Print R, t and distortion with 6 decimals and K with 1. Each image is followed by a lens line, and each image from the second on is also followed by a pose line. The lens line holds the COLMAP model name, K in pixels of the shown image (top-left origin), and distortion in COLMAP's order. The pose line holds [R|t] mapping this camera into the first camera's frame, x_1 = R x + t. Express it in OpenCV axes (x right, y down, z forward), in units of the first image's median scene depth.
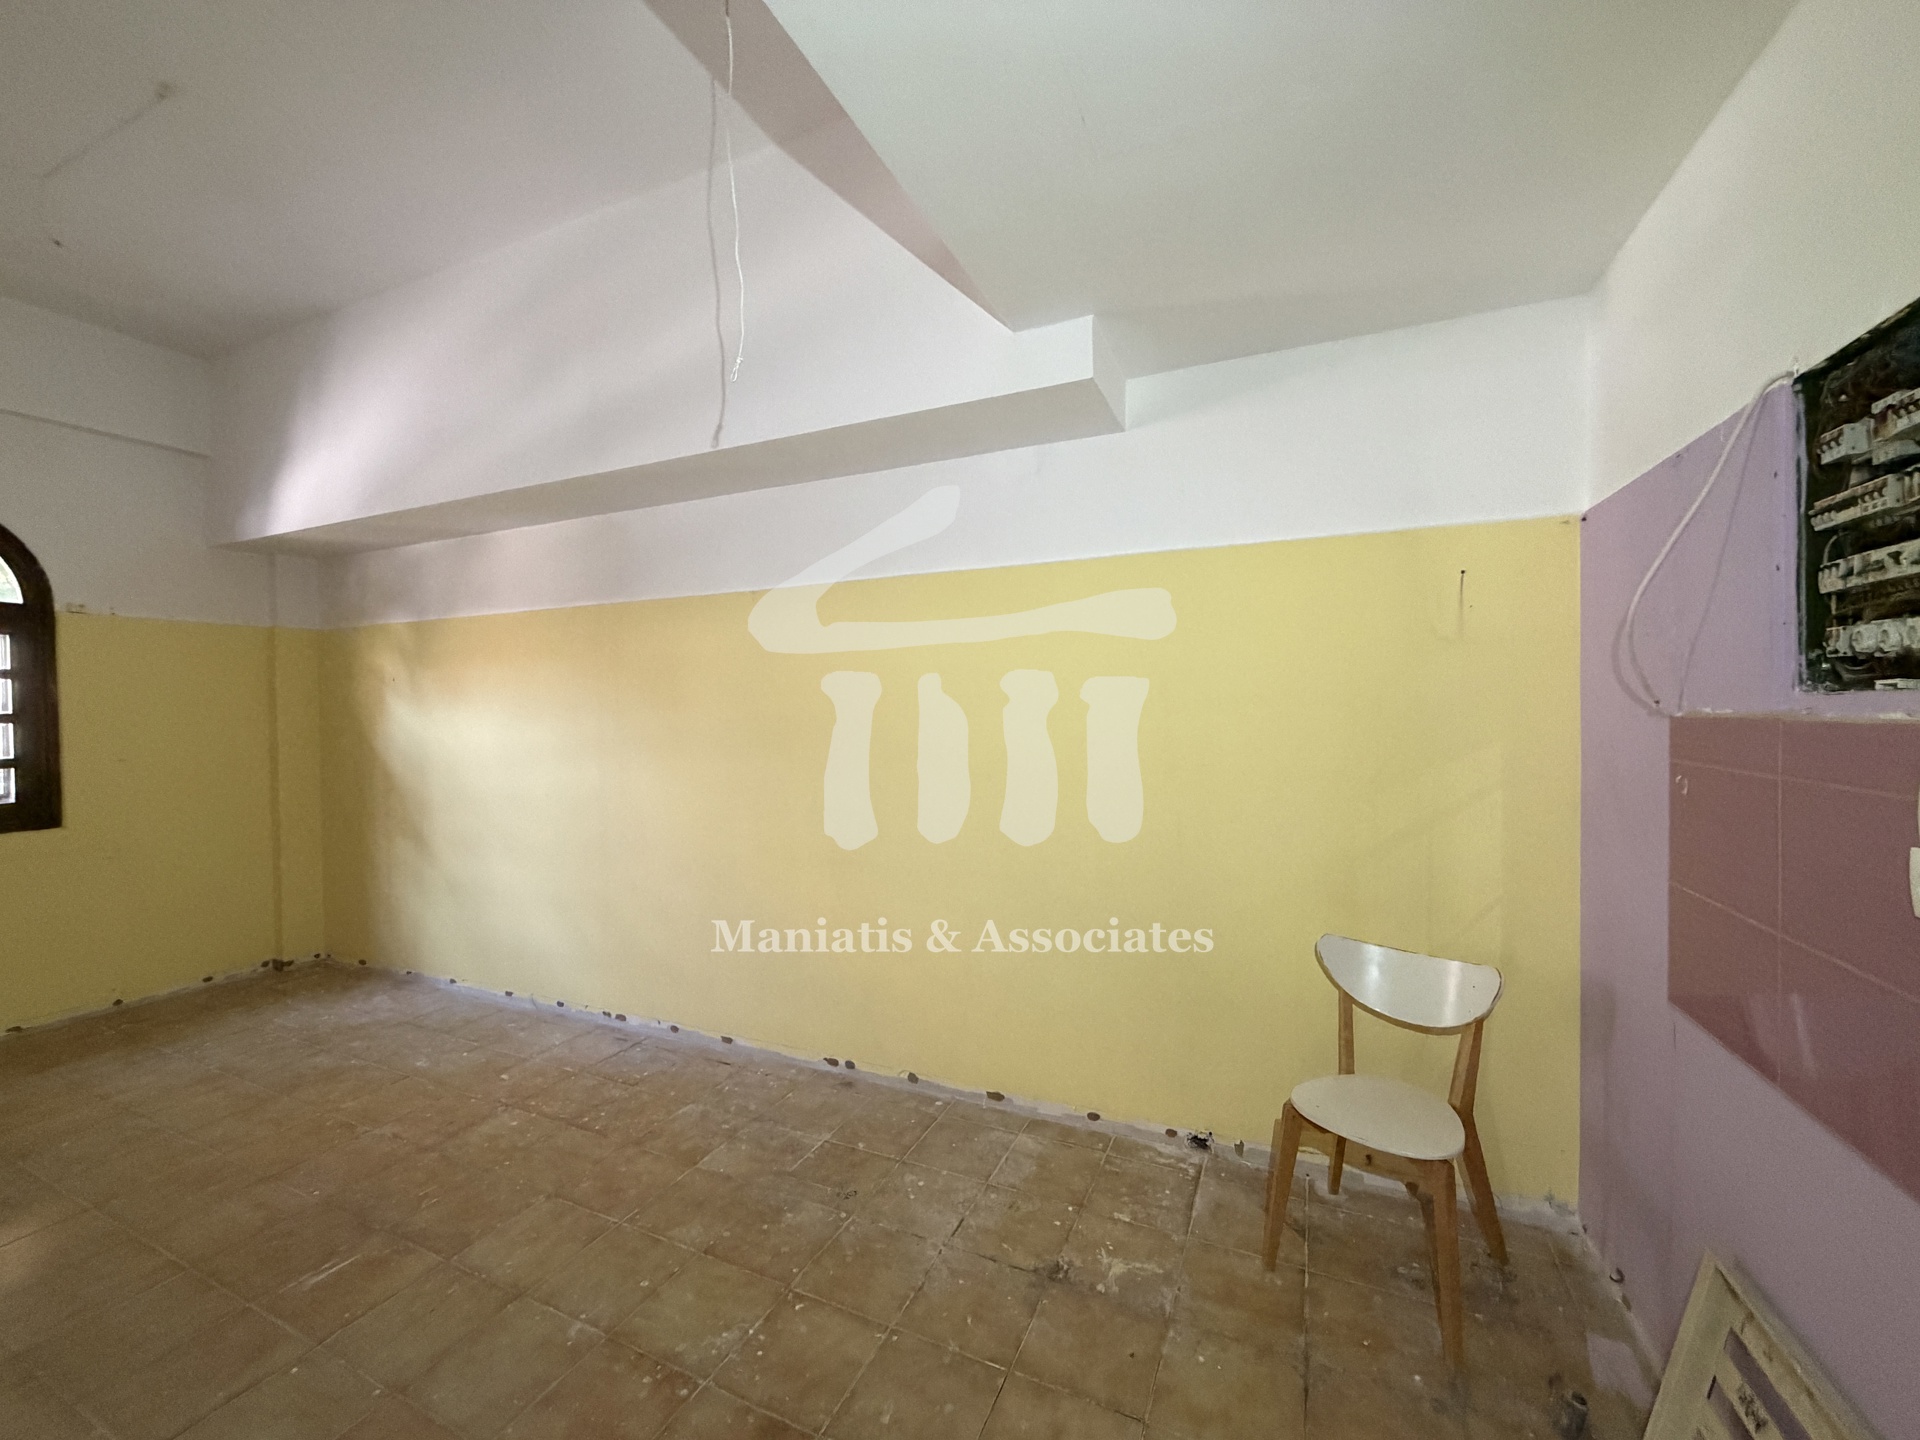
lens RADIAL K [[762.7, 0, 950.1], [0, 762.7, 714.7], [0, 0, 1]] dist [0.000729, -0.000347]
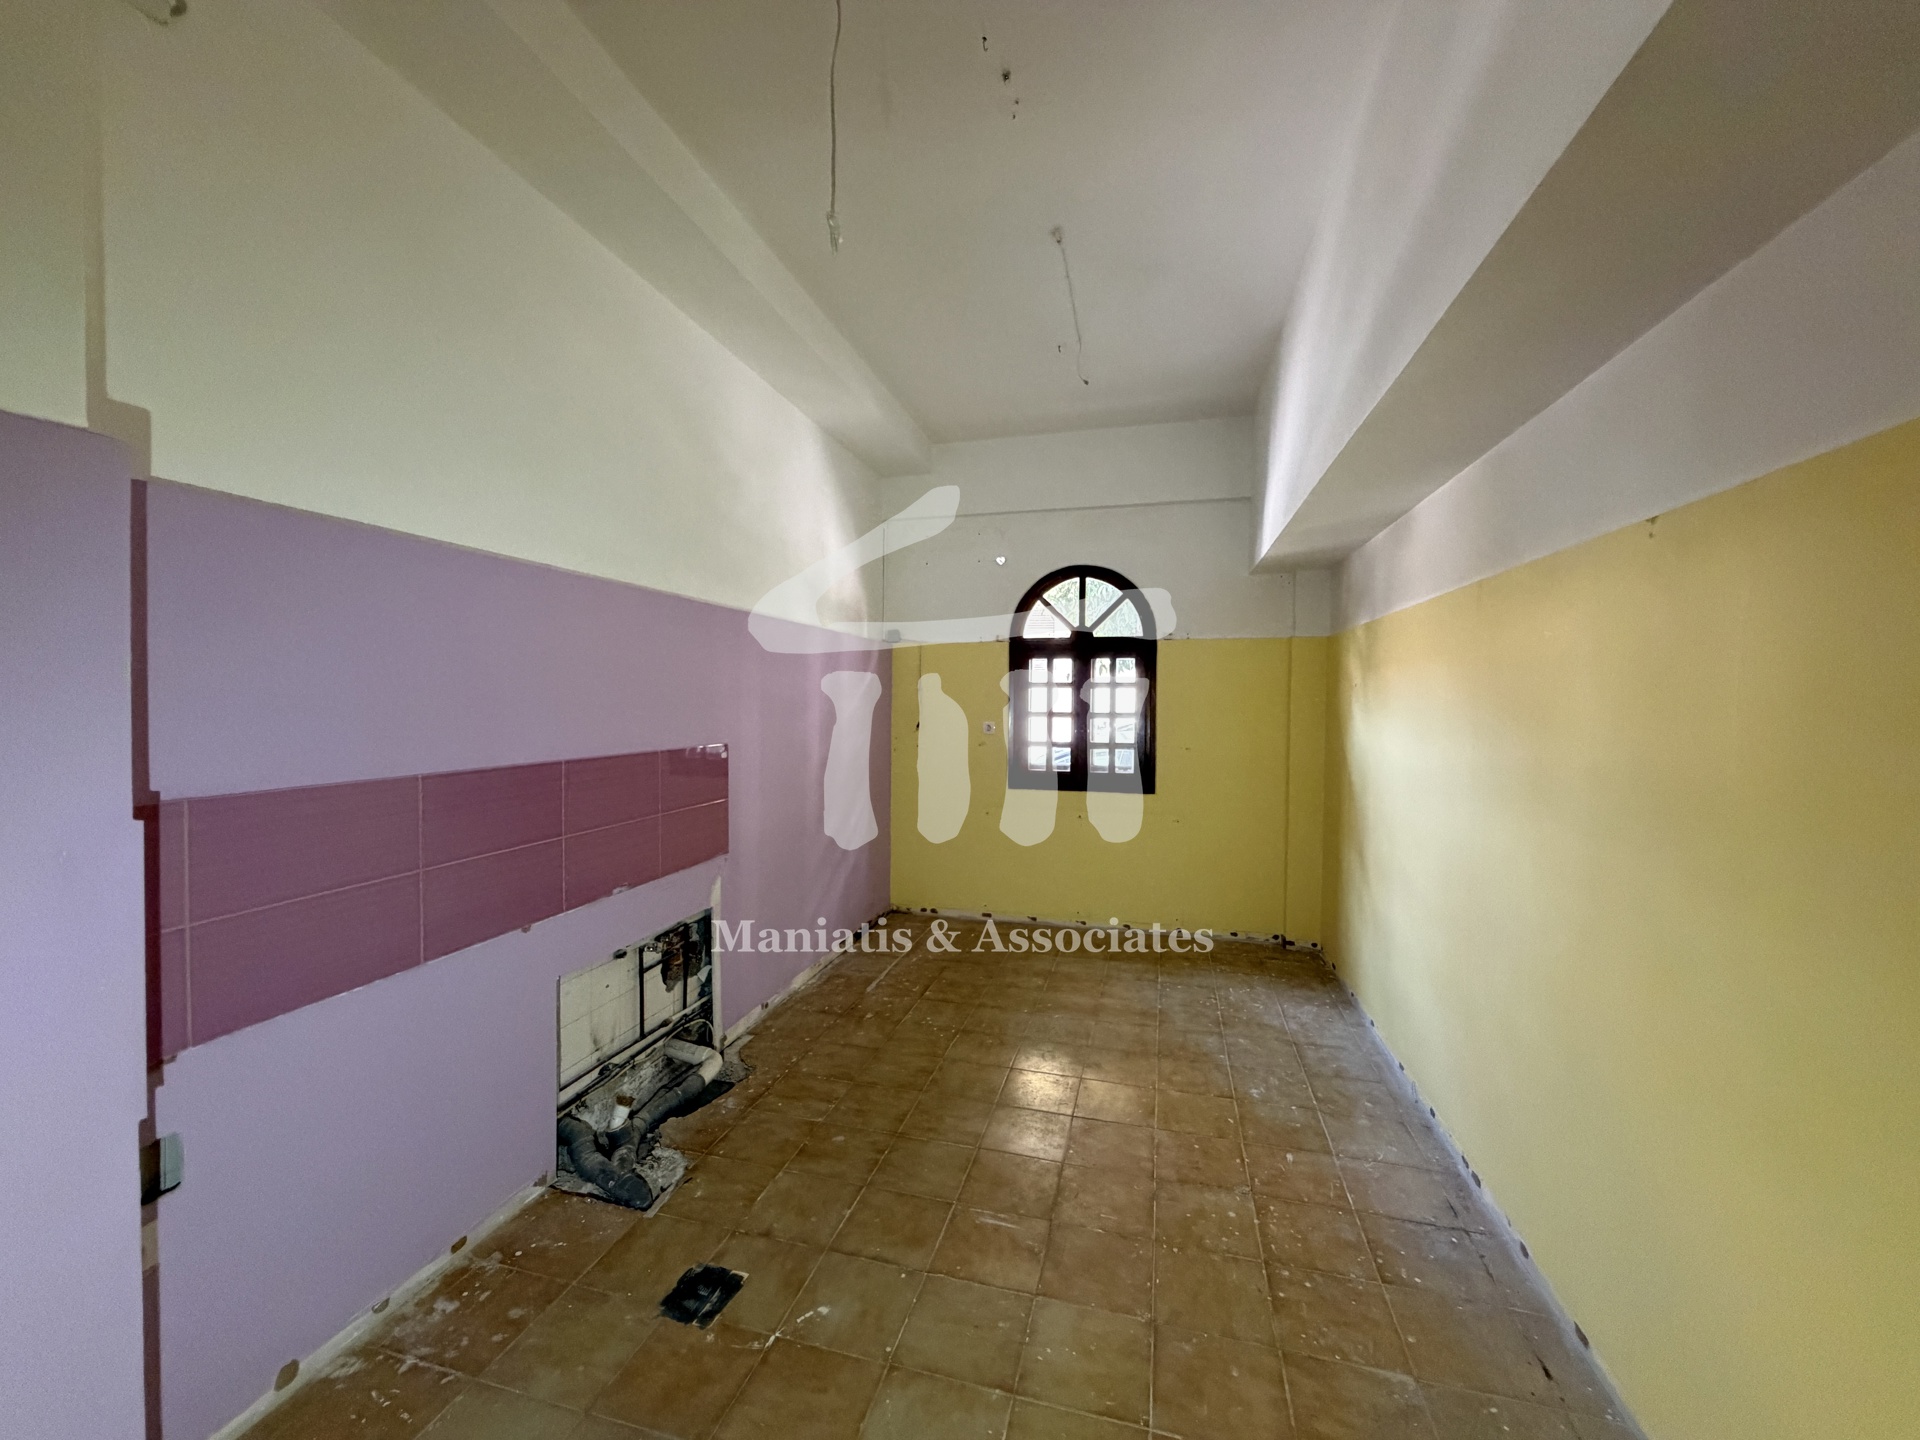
lens RADIAL K [[762.7, 0, 954.2], [0, 762.7, 718.8], [0, 0, 1]] dist [0.000729, -0.000347]
pose [[0.169514, 0.038737, -0.984766, 0.149998], [-0.018846, 0.999172, 0.036059, -0.034674], [0.985348, 0.012446, 0.170104, 0.408447]]
